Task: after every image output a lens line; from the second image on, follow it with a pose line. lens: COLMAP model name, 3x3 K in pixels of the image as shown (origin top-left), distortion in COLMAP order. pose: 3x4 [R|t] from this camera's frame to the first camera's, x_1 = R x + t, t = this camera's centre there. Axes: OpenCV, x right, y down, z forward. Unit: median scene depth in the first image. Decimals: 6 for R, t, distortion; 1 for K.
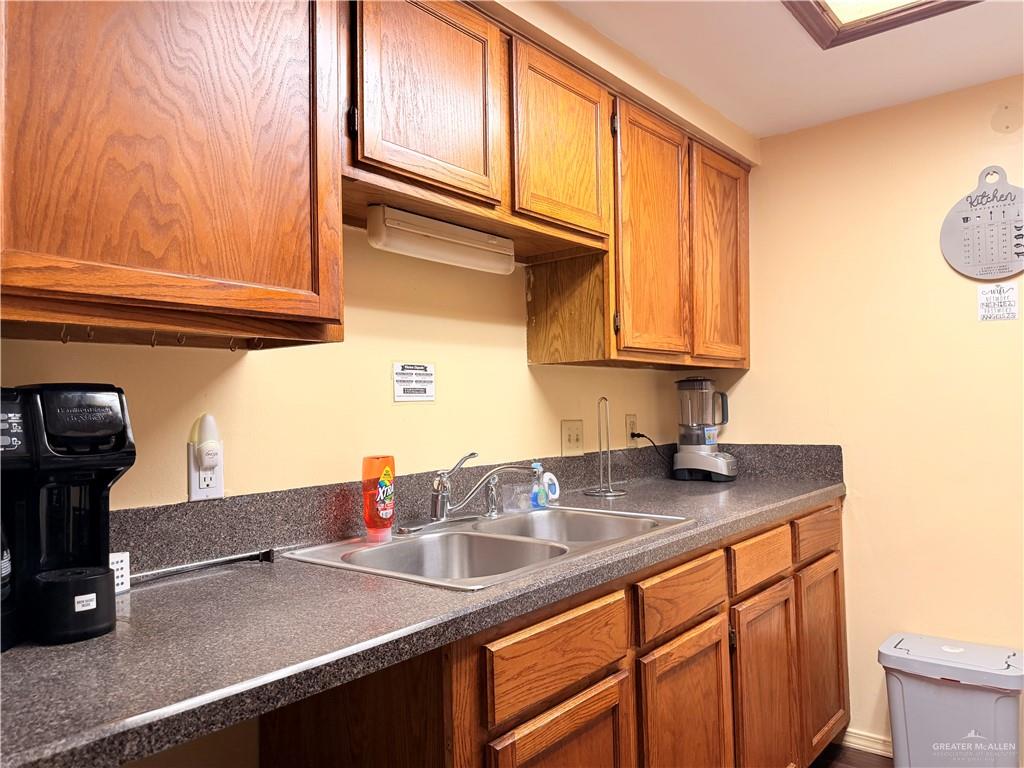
lens RADIAL K [[735.3, 0, 512.2], [0, 735.3, 382.1], [0, 0, 1]] dist [0.002150, 0.000784]
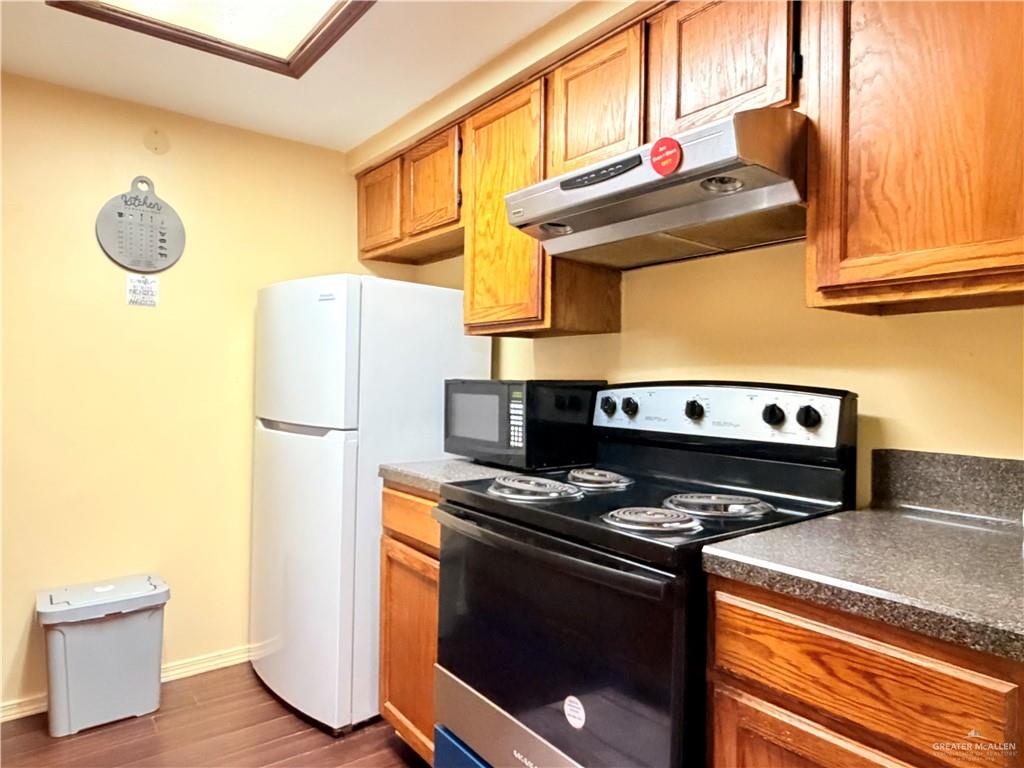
lens RADIAL K [[639.9, 0, 510.6], [0, 639.9, 381.2], [0, 0, 1]] dist [0.006624, 0.000023]
pose [[0.225548, 0.011801, 0.974161, -0.226960], [-0.047512, 0.998870, -0.001100, 0.012182], [-0.973073, -0.046036, 0.225854, 0.170282]]
